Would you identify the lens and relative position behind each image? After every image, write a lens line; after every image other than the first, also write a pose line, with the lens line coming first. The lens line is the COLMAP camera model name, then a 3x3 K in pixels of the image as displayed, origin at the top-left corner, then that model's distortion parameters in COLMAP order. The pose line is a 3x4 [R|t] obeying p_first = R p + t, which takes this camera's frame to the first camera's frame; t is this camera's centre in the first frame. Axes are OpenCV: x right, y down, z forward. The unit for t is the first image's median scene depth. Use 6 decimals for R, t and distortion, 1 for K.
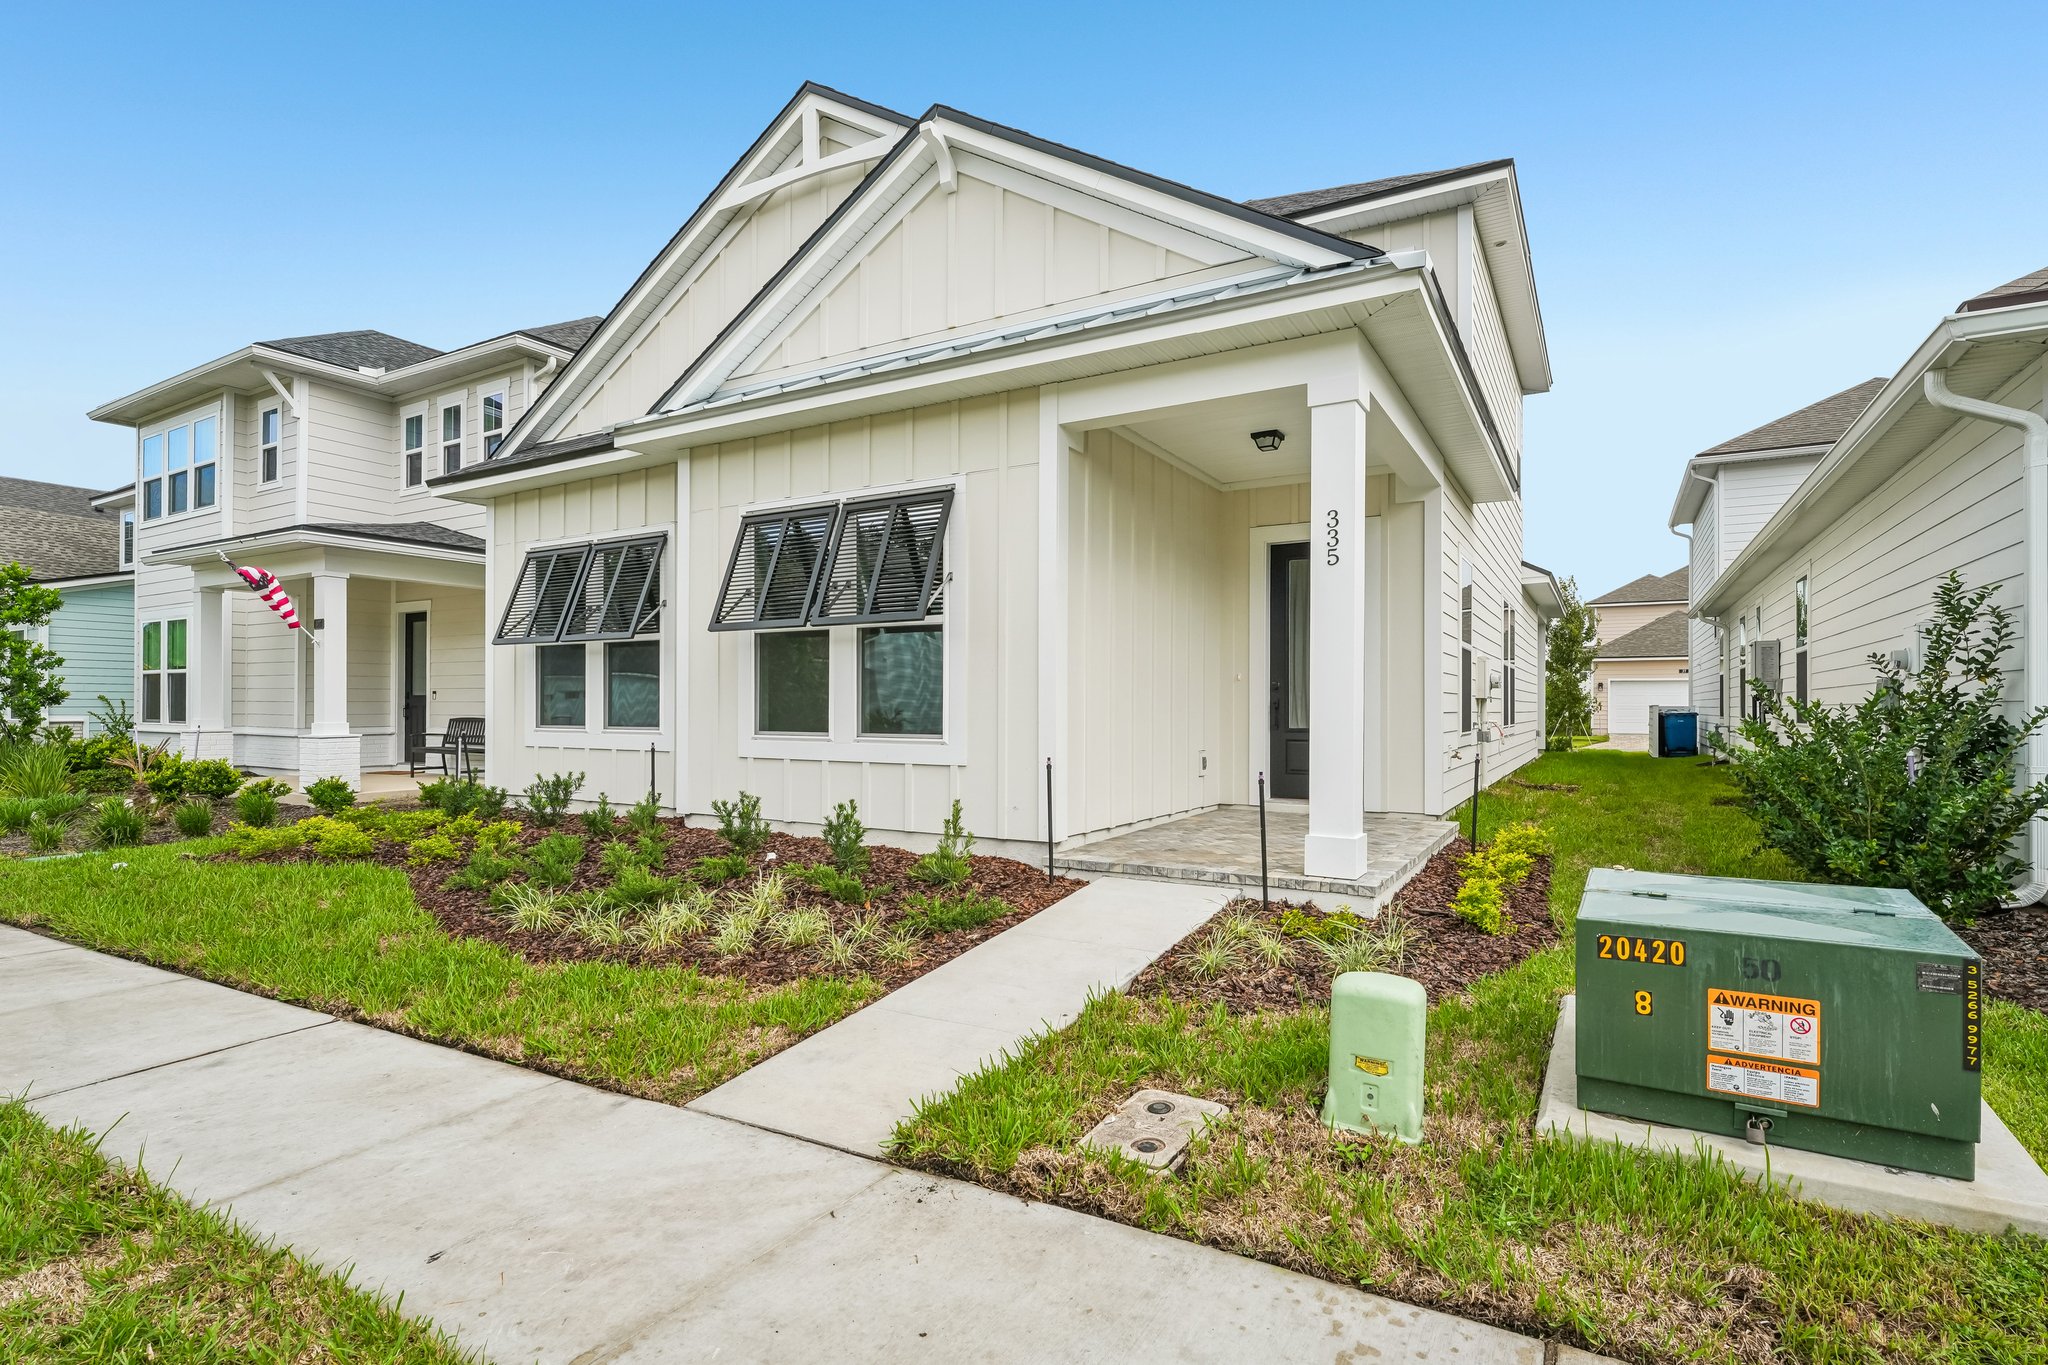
lens RADIAL K [[1057.4, 0, 1016.9], [0, 1057.4, 693.1], [0, 0, 1]] dist [-0.004507, -0.000204]
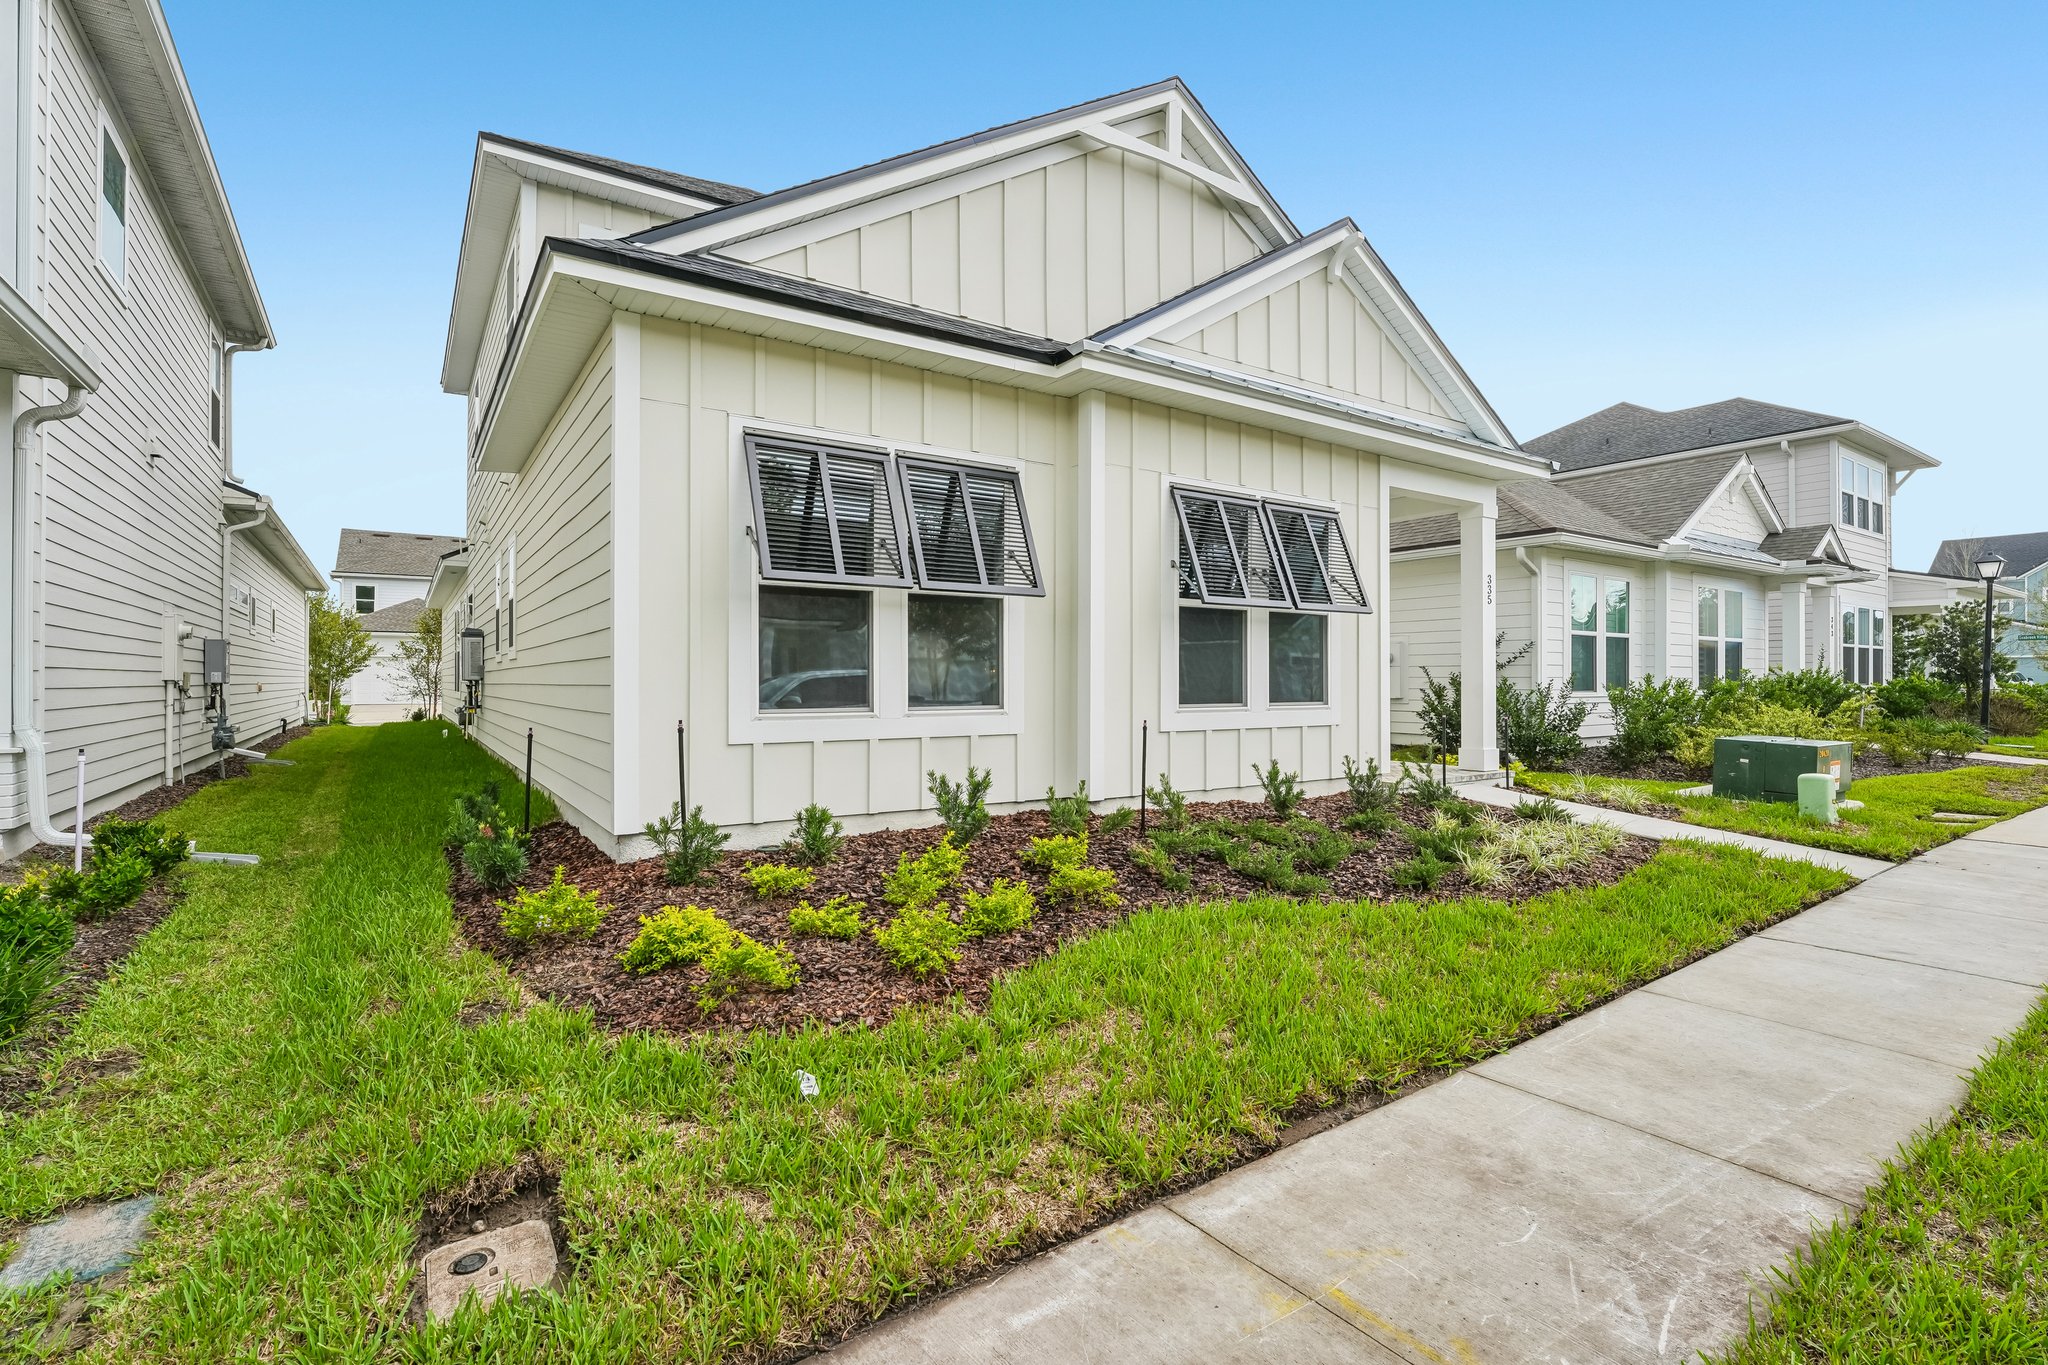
lens RADIAL K [[888.5, 0, 1016.7], [0, 888.5, 679.1], [0, 0, 1]] dist [0.002851, 0.000094]
pose [[0.435846, -0.000449, 0.900021, -0.978097], [-0.012738, 0.999897, 0.006668, 0.007445], [-0.899931, -0.014371, 0.435795, 0.700823]]
